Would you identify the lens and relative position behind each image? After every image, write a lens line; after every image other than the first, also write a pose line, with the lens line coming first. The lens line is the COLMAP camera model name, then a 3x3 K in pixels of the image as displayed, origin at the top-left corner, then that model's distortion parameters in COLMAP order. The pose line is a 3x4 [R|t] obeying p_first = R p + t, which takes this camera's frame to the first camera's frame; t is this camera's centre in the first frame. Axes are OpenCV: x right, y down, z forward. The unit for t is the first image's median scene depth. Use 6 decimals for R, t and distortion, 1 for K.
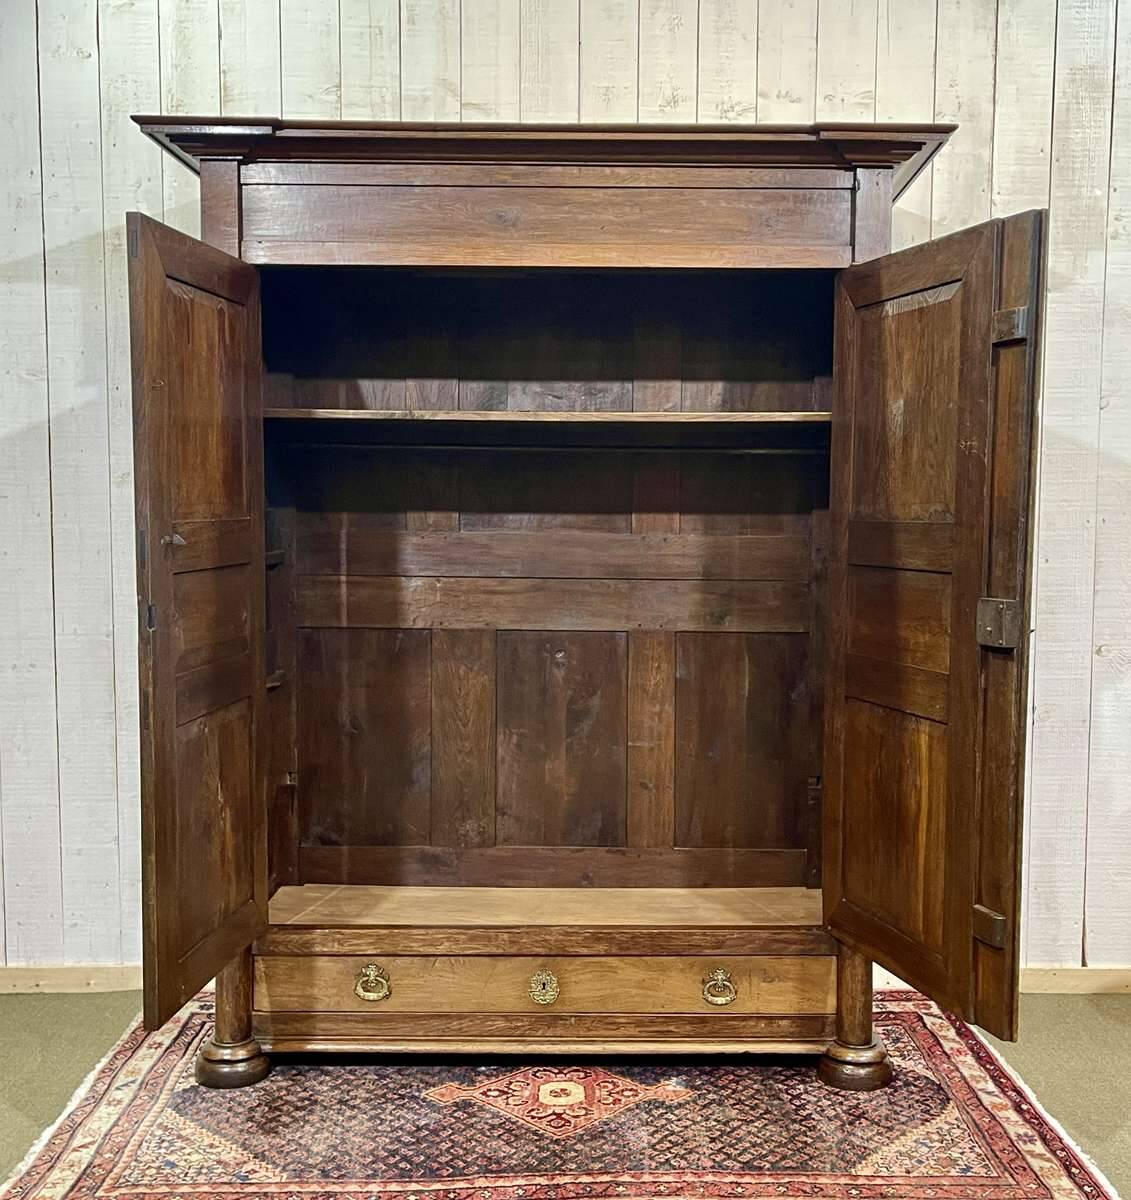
lens RADIAL K [[1395.6, 0, 619.0], [0, 1395.6, 597.9], [0, 0, 1]] dist [0.023197, 0.015860]
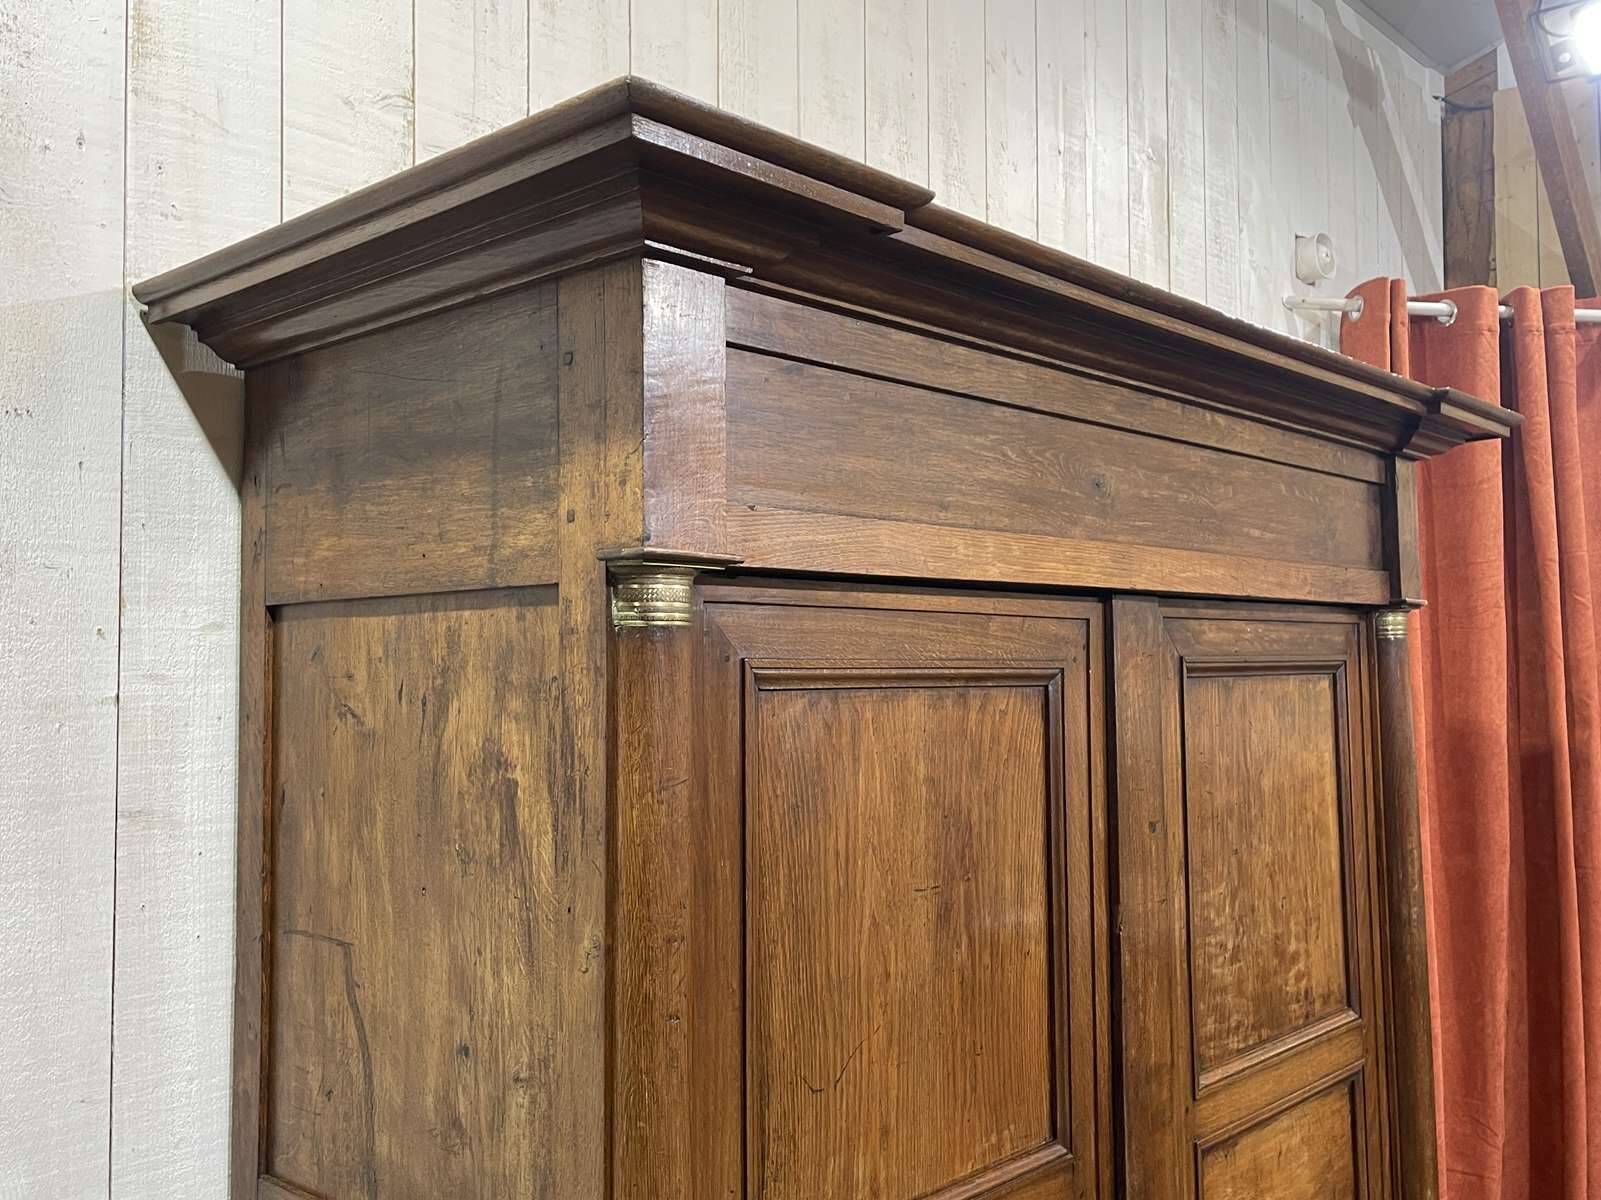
lens RADIAL K [[1429.3, 0, 800.5], [0, 1429.3, 600.0], [0, 0, 1]] dist [0.059203, 0.002461]
pose [[0.687006, 0.019320, 0.726395, -0.503581], [0.066612, 0.993763, -0.089431, -0.195159], [-0.723592, 0.109827, 0.681434, 0.737774]]
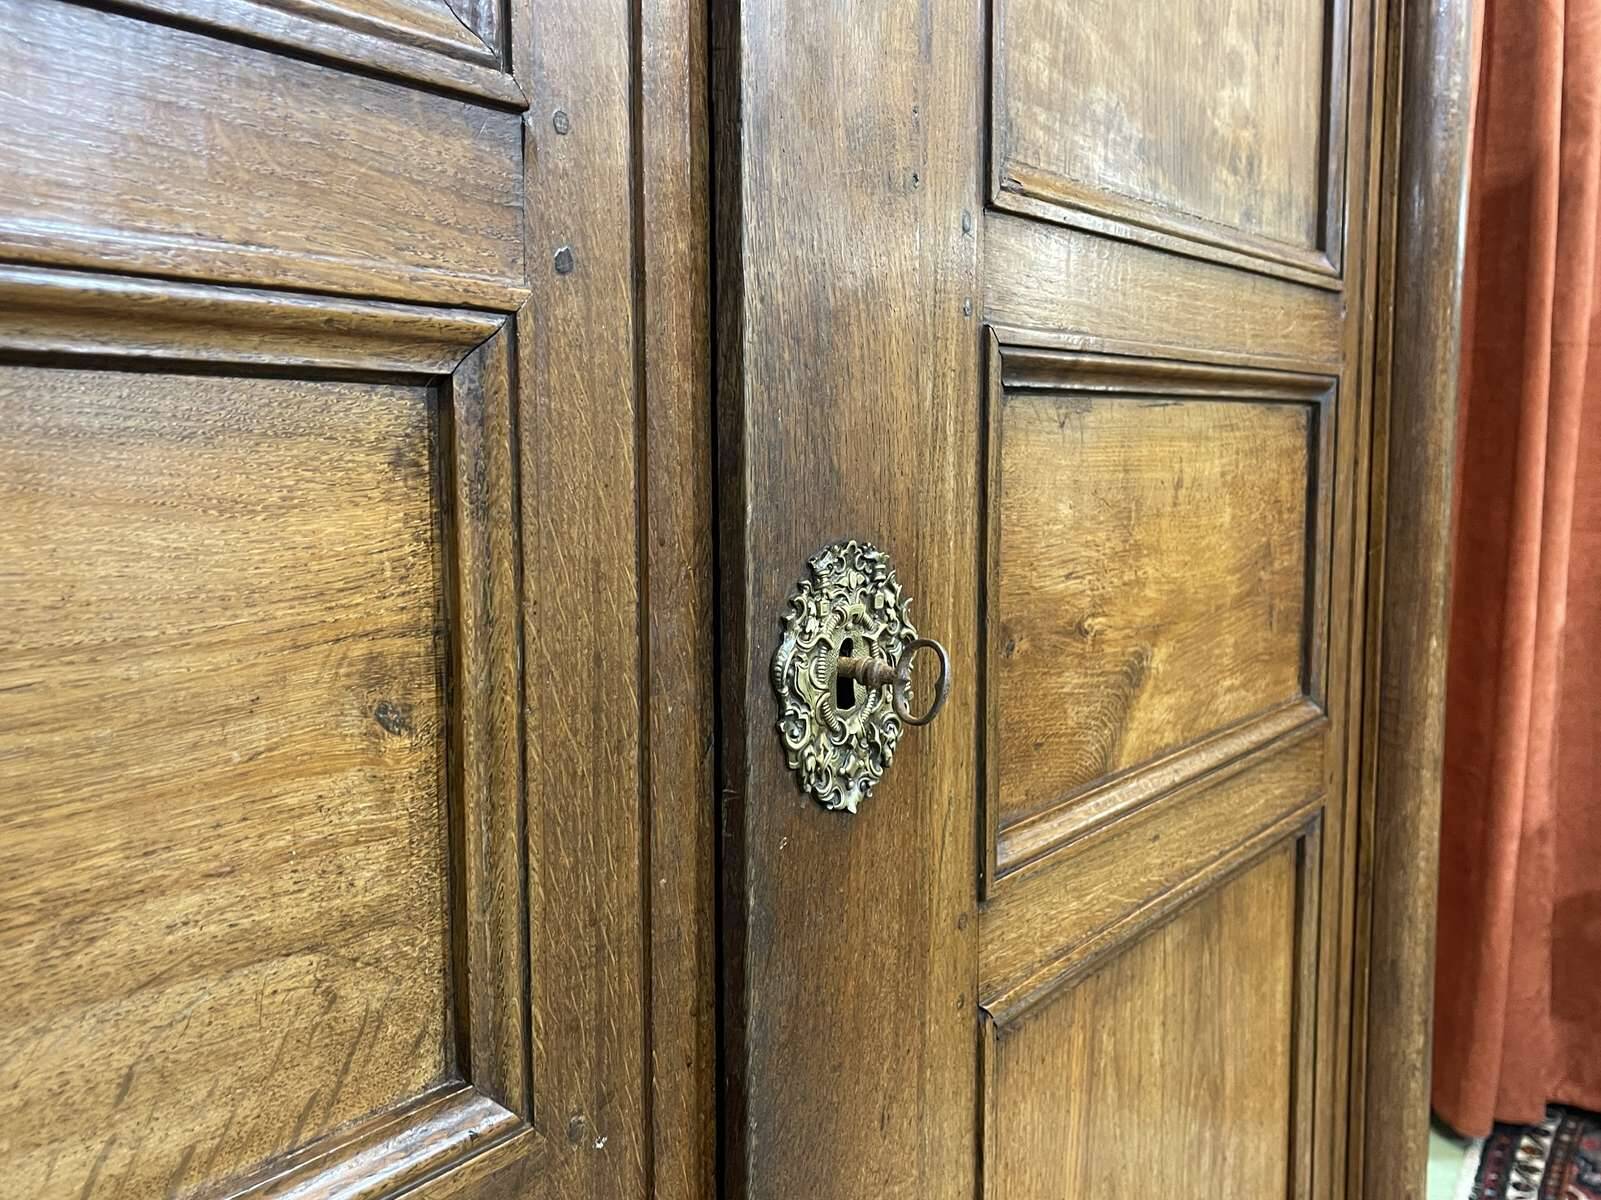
lens RADIAL K [[1465.1, 0, 811.5], [0, 1465.1, 600.0], [0, 0, 1]] dist [0.040101, -0.026511]
pose [[0.593175, -0.095799, 0.799354, -0.183855], [0.063525, 0.995369, 0.072151, -0.013754], [-0.802564, 0.007981, 0.596513, 0.921172]]
